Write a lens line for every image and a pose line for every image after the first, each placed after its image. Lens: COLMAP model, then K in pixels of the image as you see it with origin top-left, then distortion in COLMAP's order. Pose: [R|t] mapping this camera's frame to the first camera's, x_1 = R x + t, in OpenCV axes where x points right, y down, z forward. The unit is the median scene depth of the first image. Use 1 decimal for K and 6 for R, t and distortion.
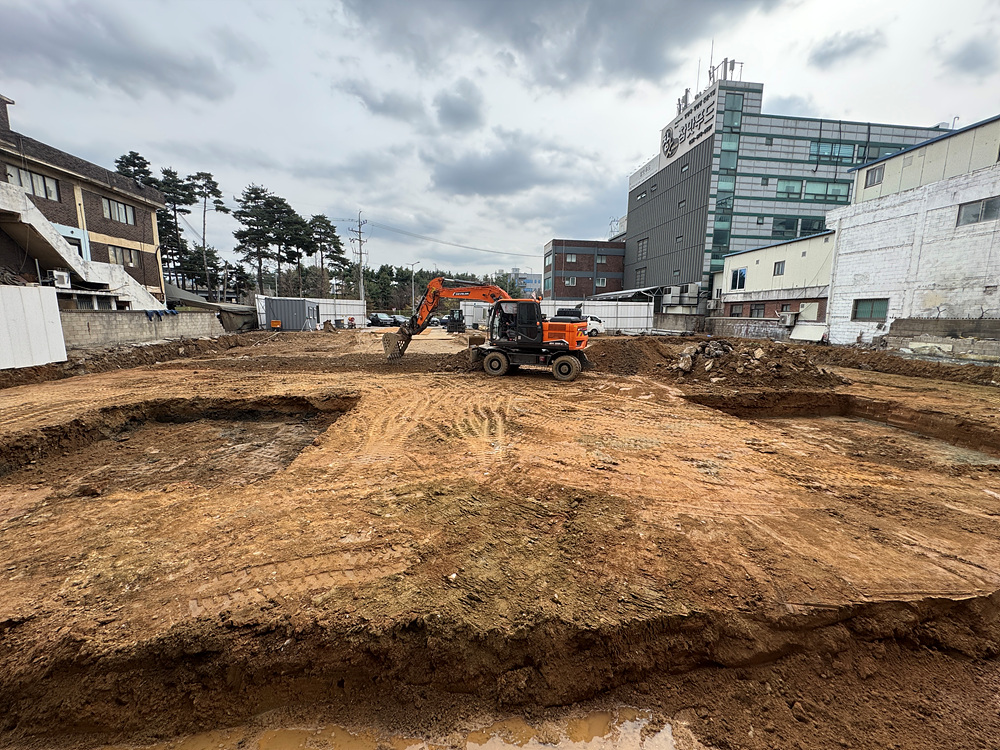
lens RADIAL K [[396.9, 0, 500.0], [0, 396.9, 375.0], [0, 0, 1]] dist [-0.001844, 0.000528]
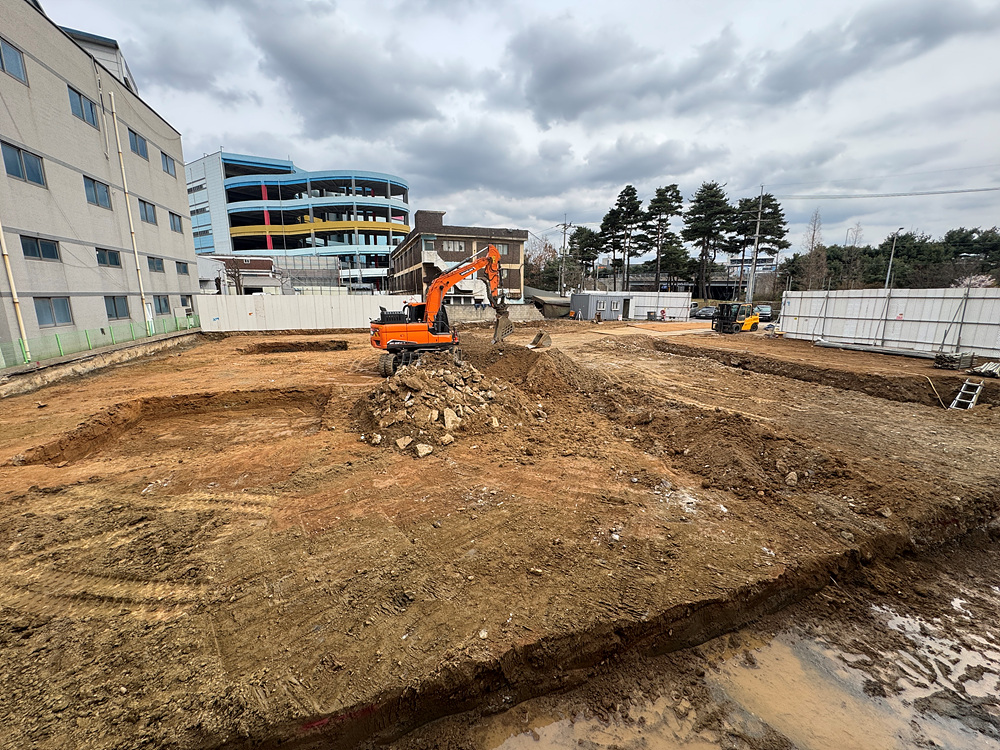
lens RADIAL K [[396.9, 0, 500.0], [0, 396.9, 375.0], [0, 0, 1]] dist [-0.001844, 0.000528]
pose [[0.235567, 0.182637, -0.954543, 0.955284], [-0.150411, 0.977200, 0.149853, -0.130652], [0.960148, 0.108274, 0.257667, 0.648196]]
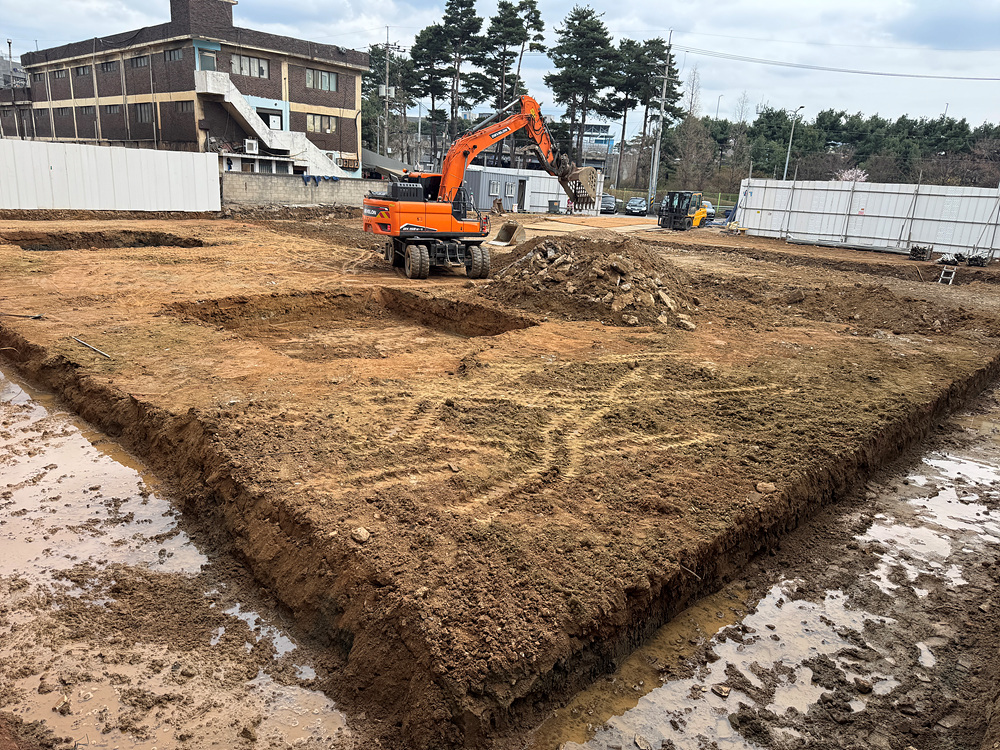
lens RADIAL K [[701.7, 0, 494.0], [0, 701.7, 379.0], [0, 0, 1]] dist [0.070547, -0.086885]
pose [[0.647325, 0.234626, -0.725204, 0.984251], [-0.166837, 0.971987, 0.165547, -0.025869], [0.743731, 0.013828, 0.668336, 0.084764]]
